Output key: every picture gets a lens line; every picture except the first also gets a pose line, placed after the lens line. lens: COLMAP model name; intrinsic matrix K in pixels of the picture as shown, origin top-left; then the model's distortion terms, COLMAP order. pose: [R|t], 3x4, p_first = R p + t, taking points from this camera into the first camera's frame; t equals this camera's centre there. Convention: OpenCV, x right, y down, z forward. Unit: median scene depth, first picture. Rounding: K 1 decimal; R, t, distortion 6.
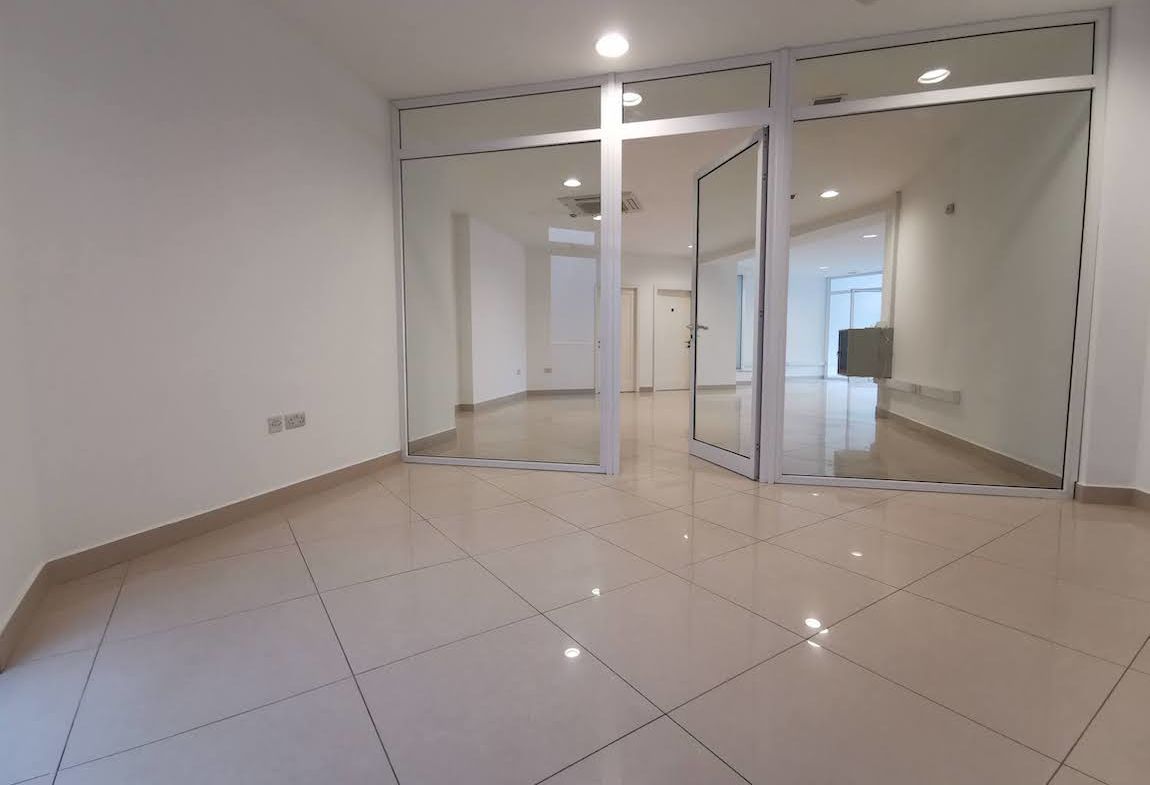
lens RADIAL K [[529.4, 0, 577.9], [0, 529.4, 390.5], [0, 0, 1]] dist [0.001818, 0.001235]
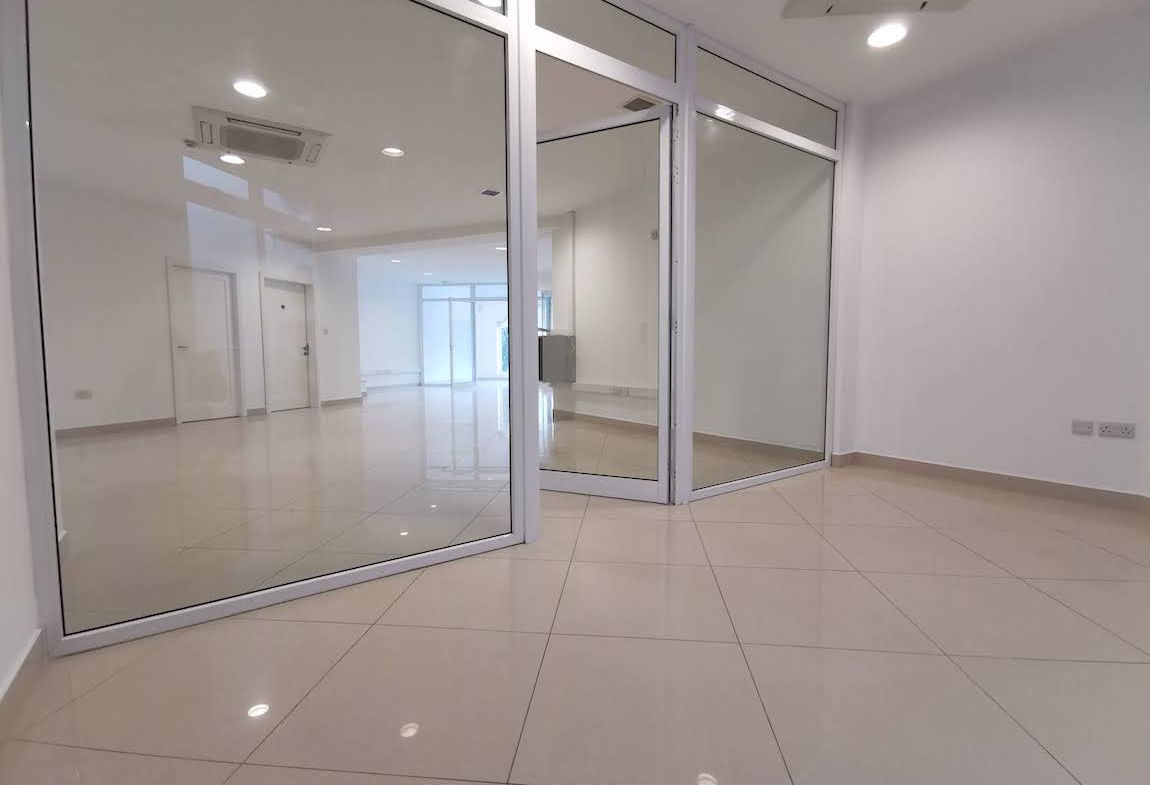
lens RADIAL K [[529.4, 0, 577.9], [0, 529.4, 390.5], [0, 0, 1]] dist [0.001818, 0.001235]
pose [[0.646941, -0.056724, 0.760427, -0.142645], [0.066659, 0.997619, 0.017707, -0.015286], [-0.759621, 0.039234, 0.649182, 0.180521]]
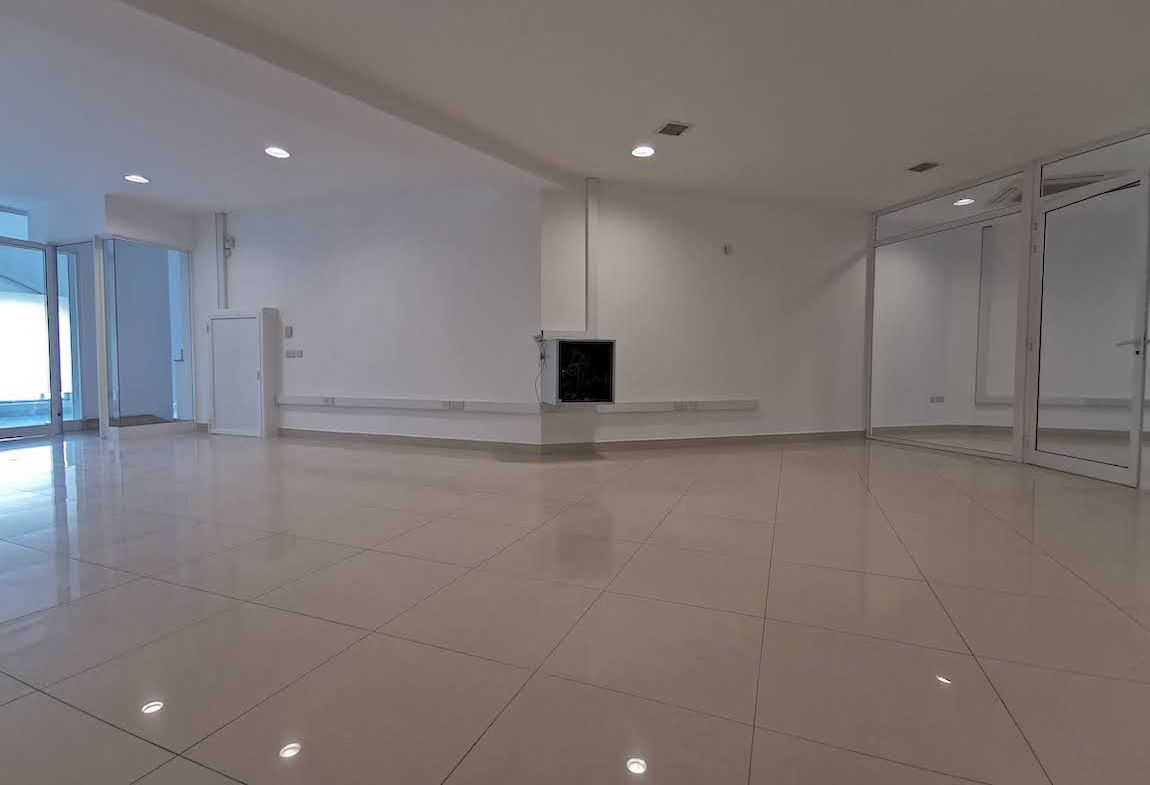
lens RADIAL K [[518.9, 0, 575.0], [0, 518.9, 392.5], [0, 0, 1]] dist [0.015726, 0.000372]
pose [[-0.546769, -0.045894, 0.836025, -0.048686], [0.064547, 0.993215, 0.096738, -0.074469], [-0.834792, 0.106856, -0.540097, 0.906136]]
